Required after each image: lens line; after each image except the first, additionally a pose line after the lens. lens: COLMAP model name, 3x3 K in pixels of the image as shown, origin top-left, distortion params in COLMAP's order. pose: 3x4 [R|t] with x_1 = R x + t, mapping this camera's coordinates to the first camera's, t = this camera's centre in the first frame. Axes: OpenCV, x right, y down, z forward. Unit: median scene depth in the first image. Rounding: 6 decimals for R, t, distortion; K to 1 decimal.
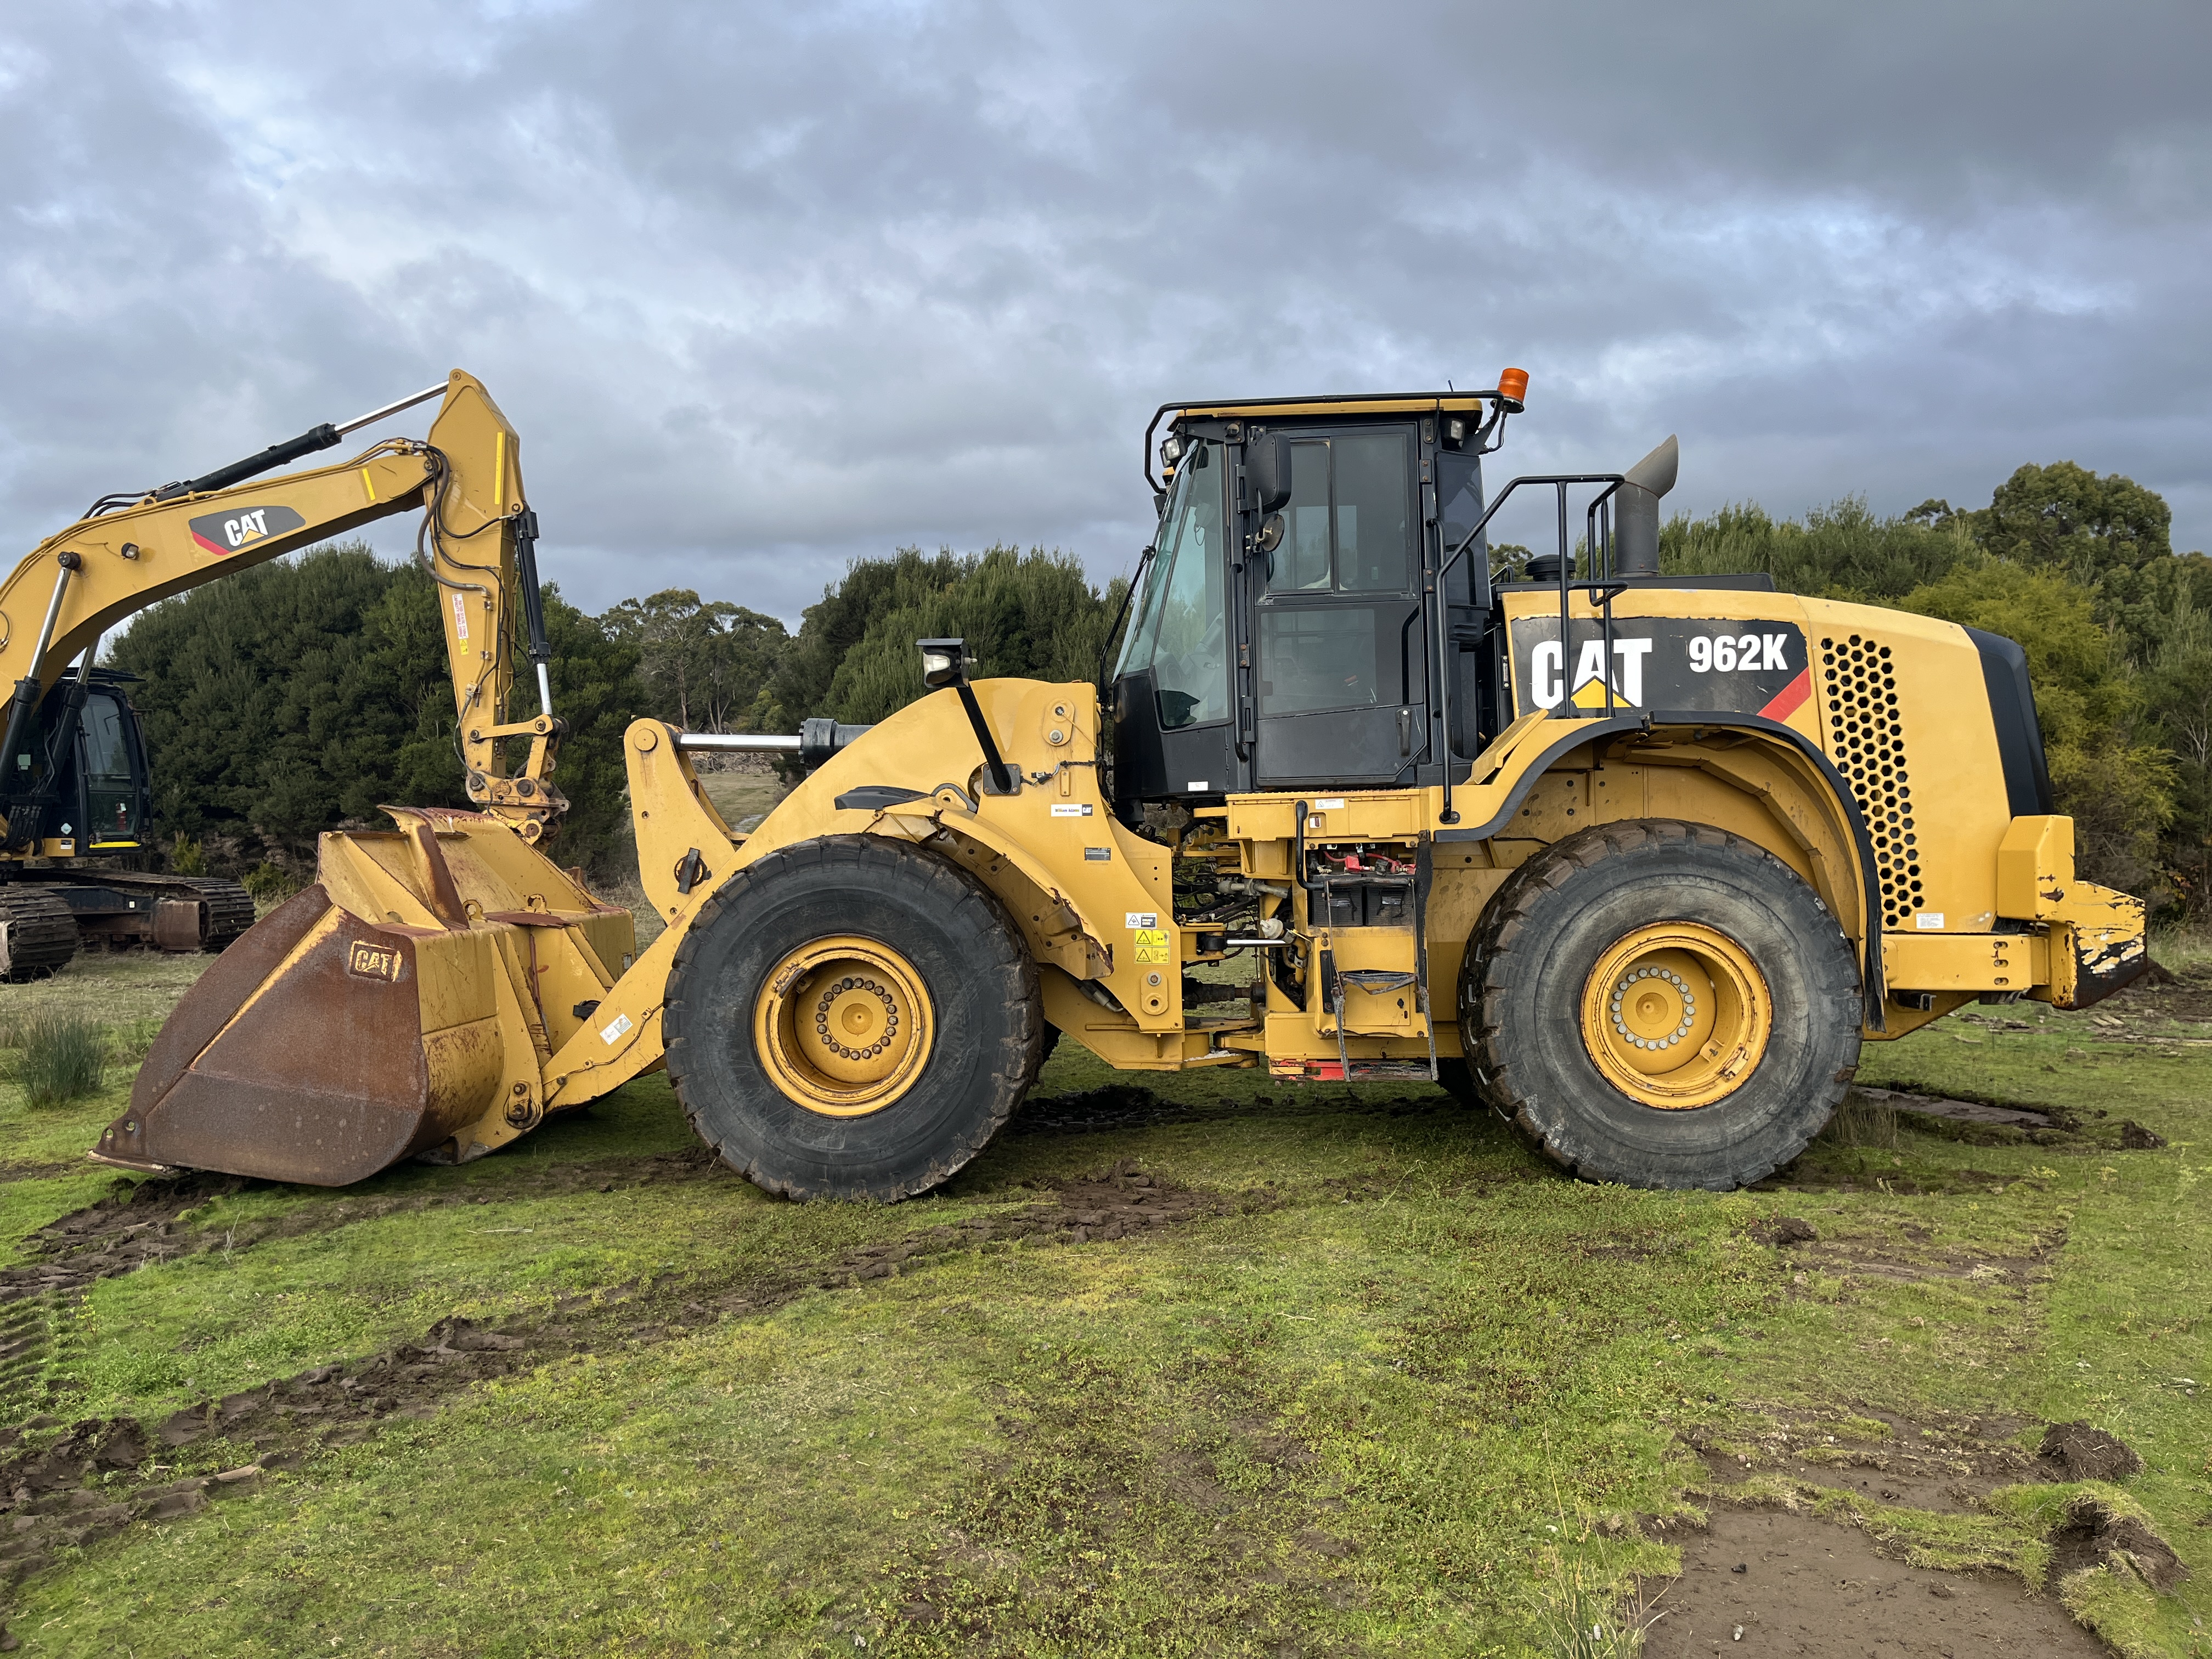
lens RADIAL K [[1675.8, 0, 1100.5], [0, 1675.8, 841.9], [0, 0, 1]] dist [0.057994, -0.062230]
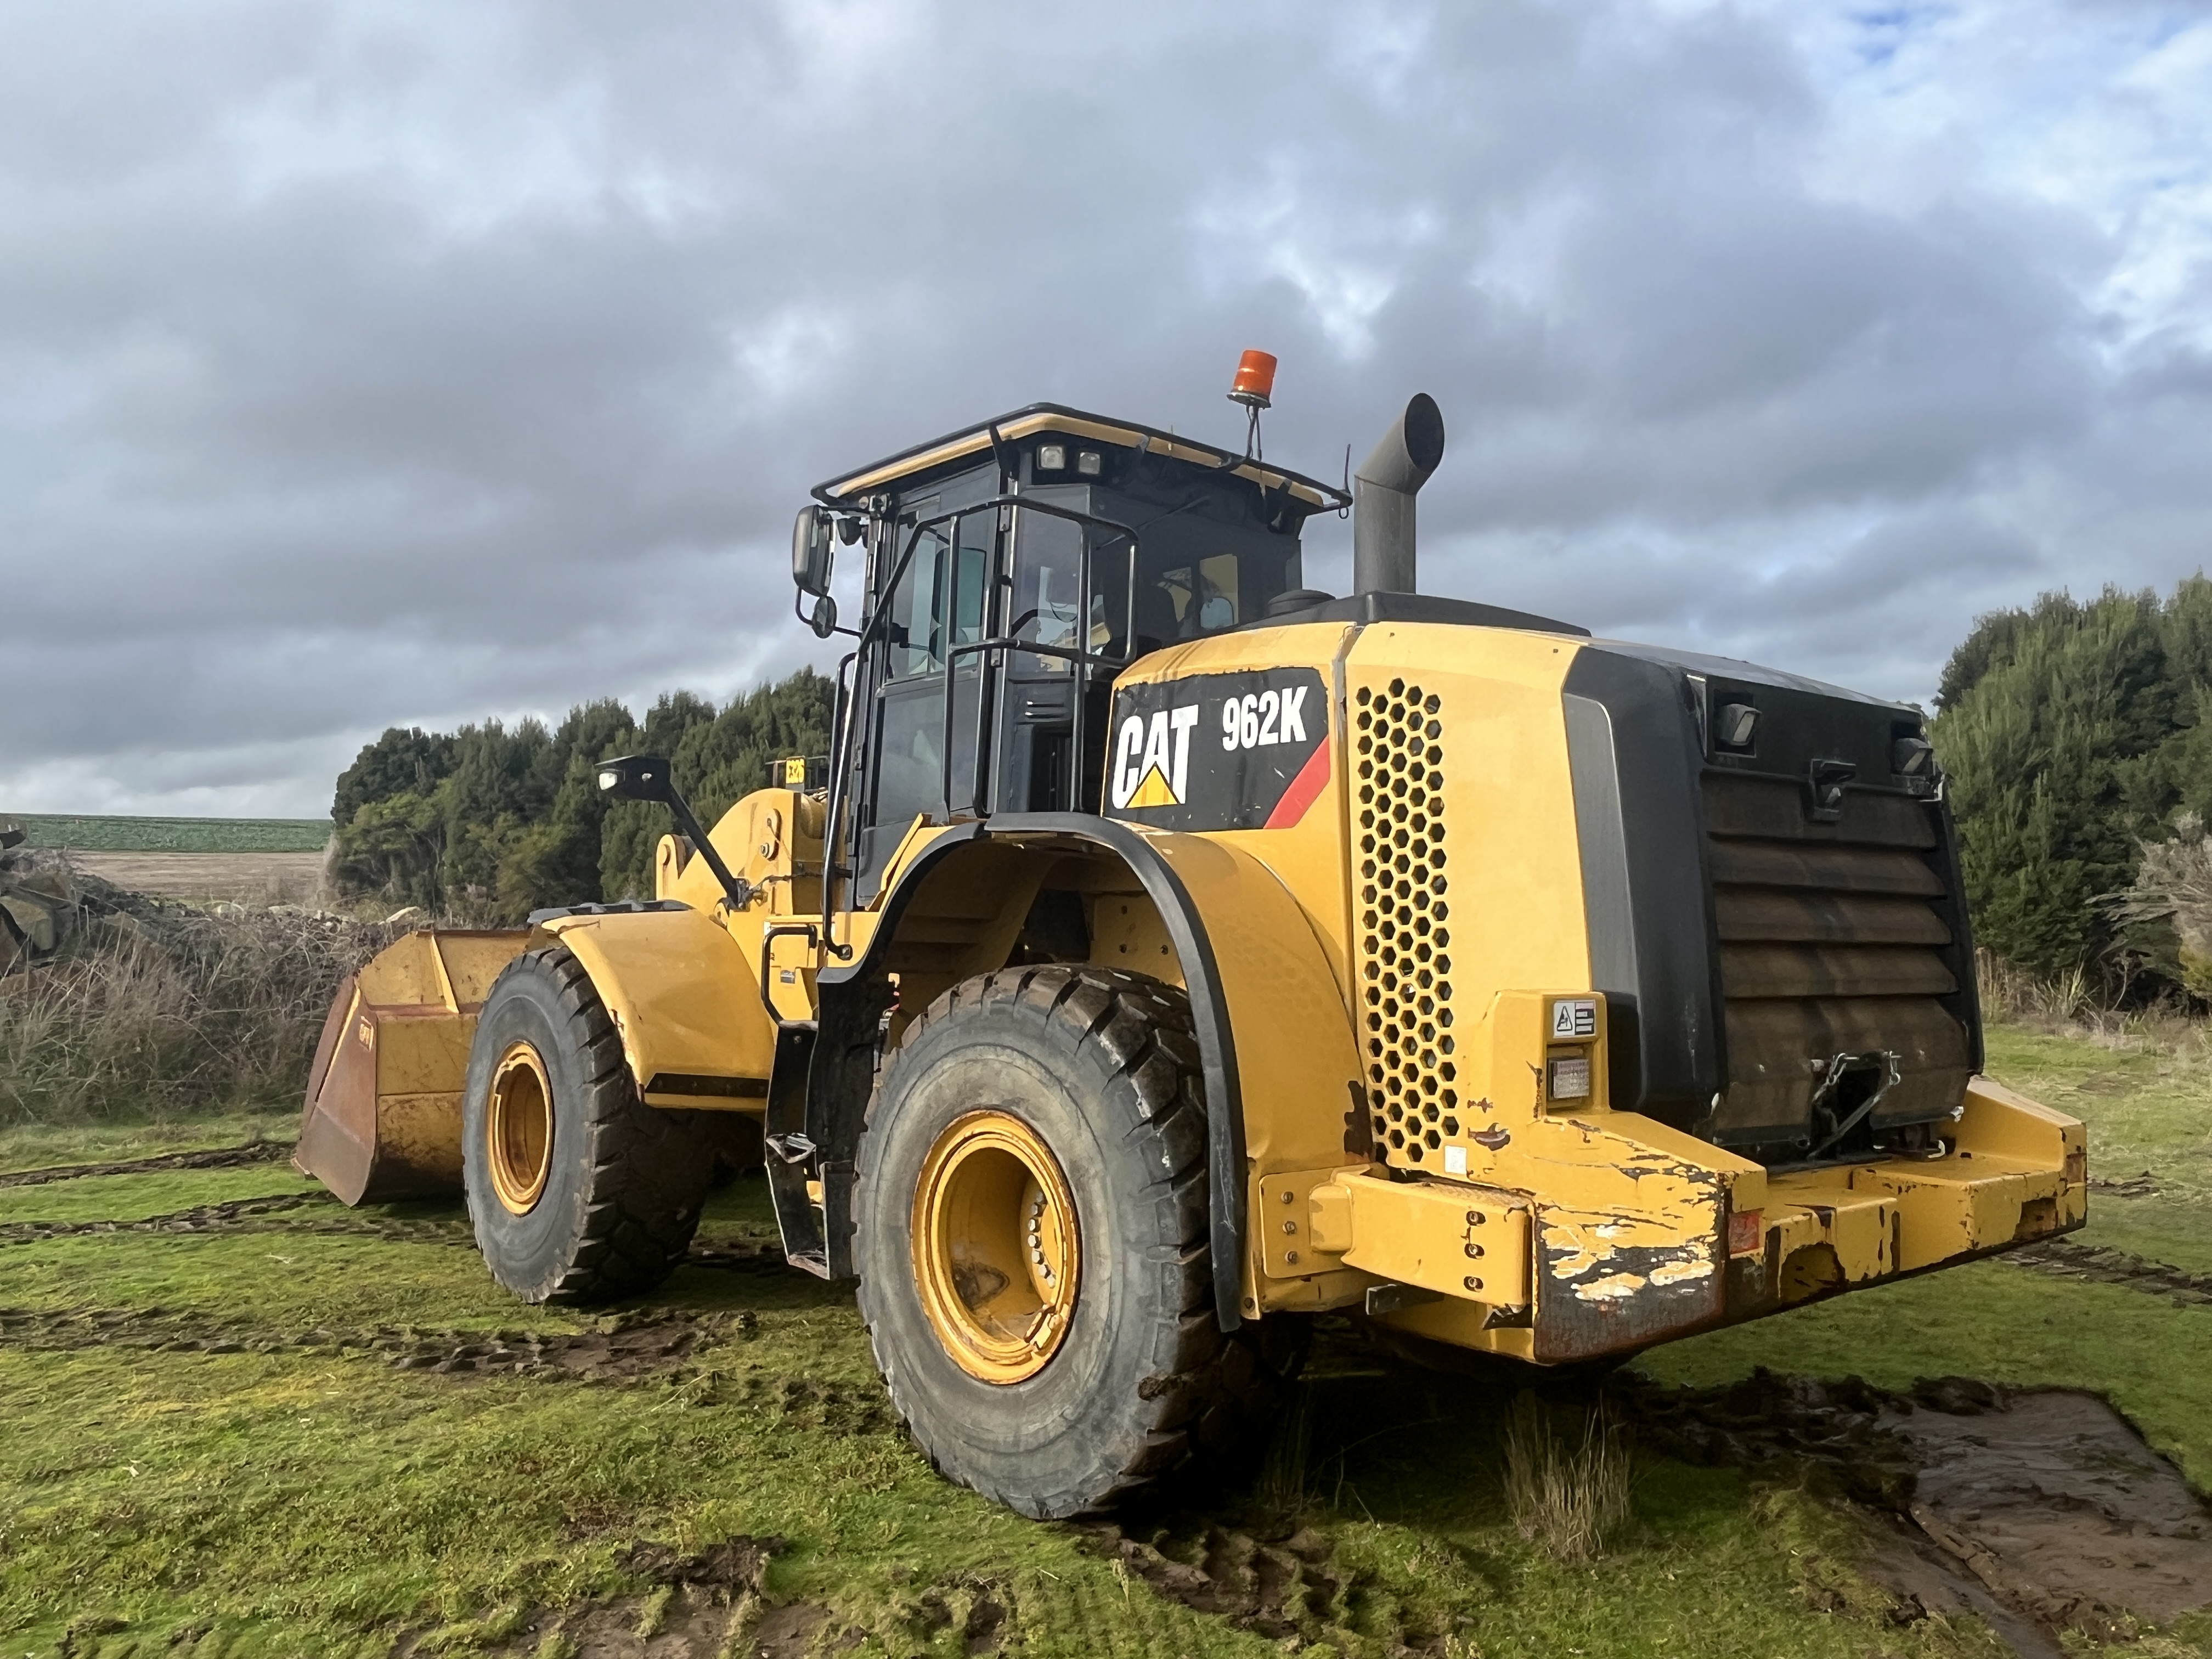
lens RADIAL K [[1685.7, 0, 1093.2], [0, 1685.7, 832.1], [0, 0, 1]] dist [-0.011340, 0.014999]
pose [[0.674052, -0.015157, -0.738529, 0.818094], [-0.027042, 0.998613, -0.045176, -0.035757], [0.738189, 0.050422, 0.672707, 0.505178]]
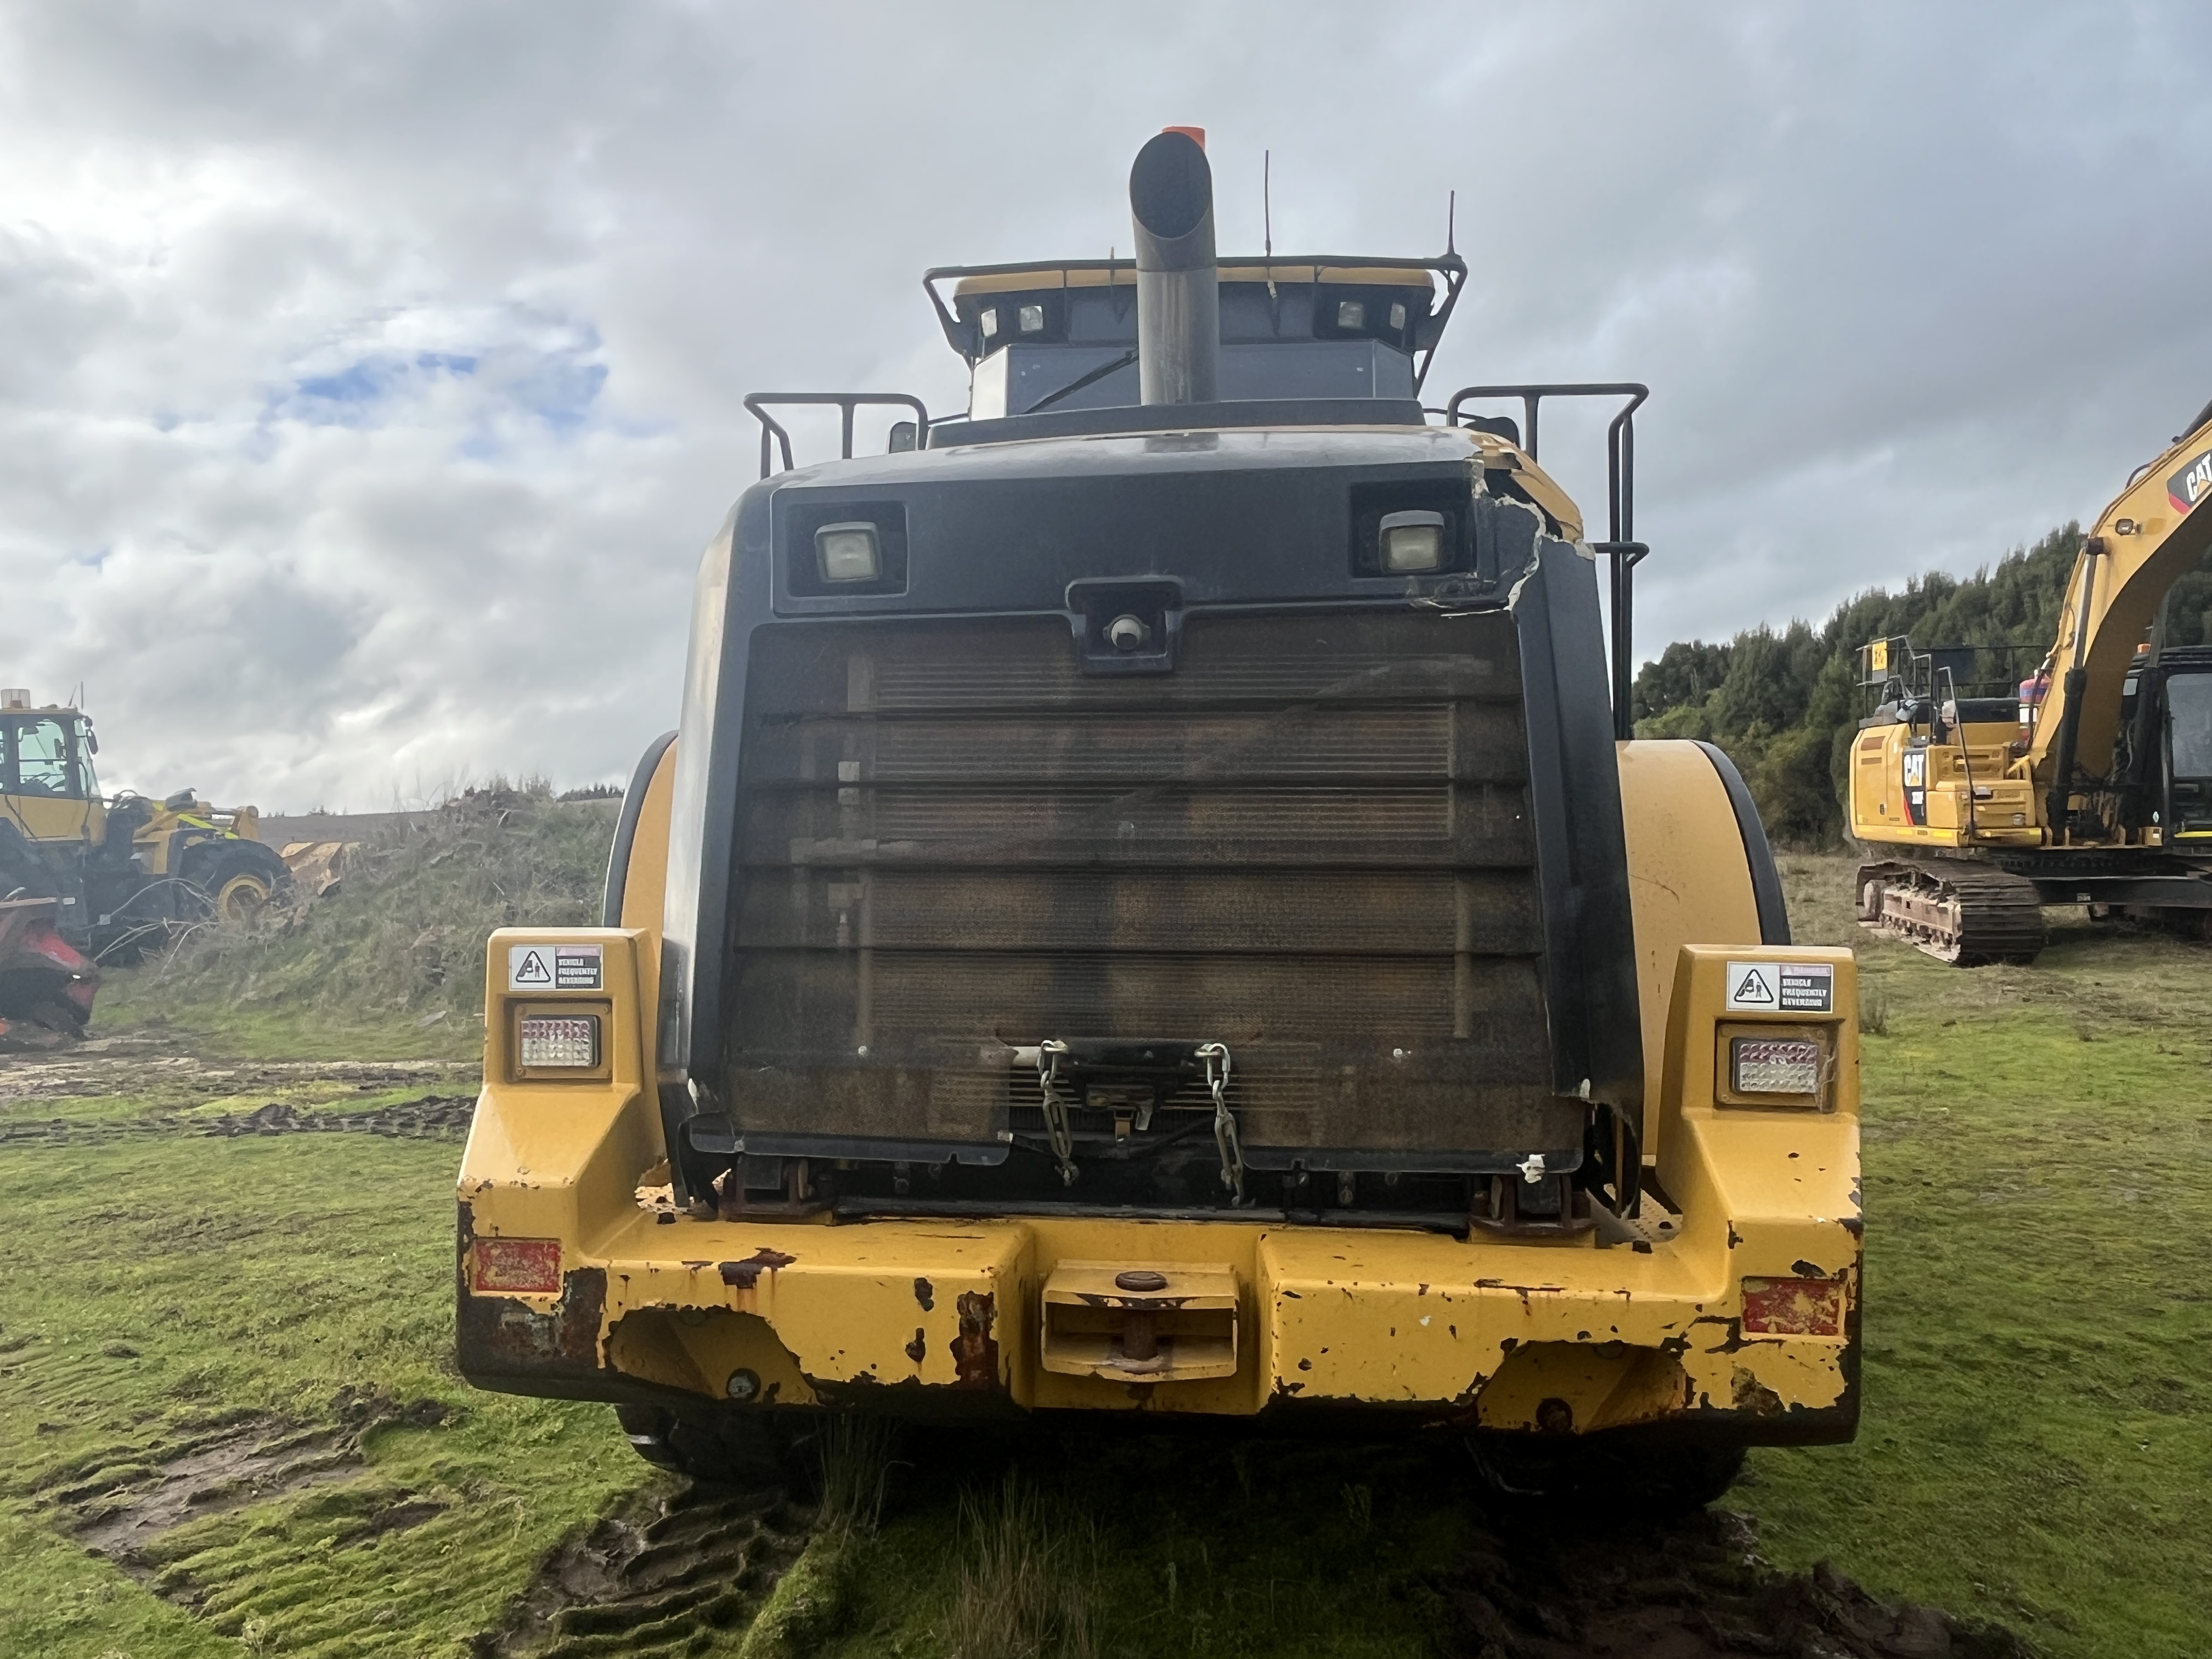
lens RADIAL K [[1685.7, 0, 1086.6], [0, 1685.7, 823.9], [0, 0, 1]] dist [-0.011340, 0.014999]
pose [[-0.067290, 0.012752, -0.997652, 0.927470], [0.004885, 0.999911, 0.012451, -0.044749], [0.997721, -0.004035, -0.067347, 1.098749]]
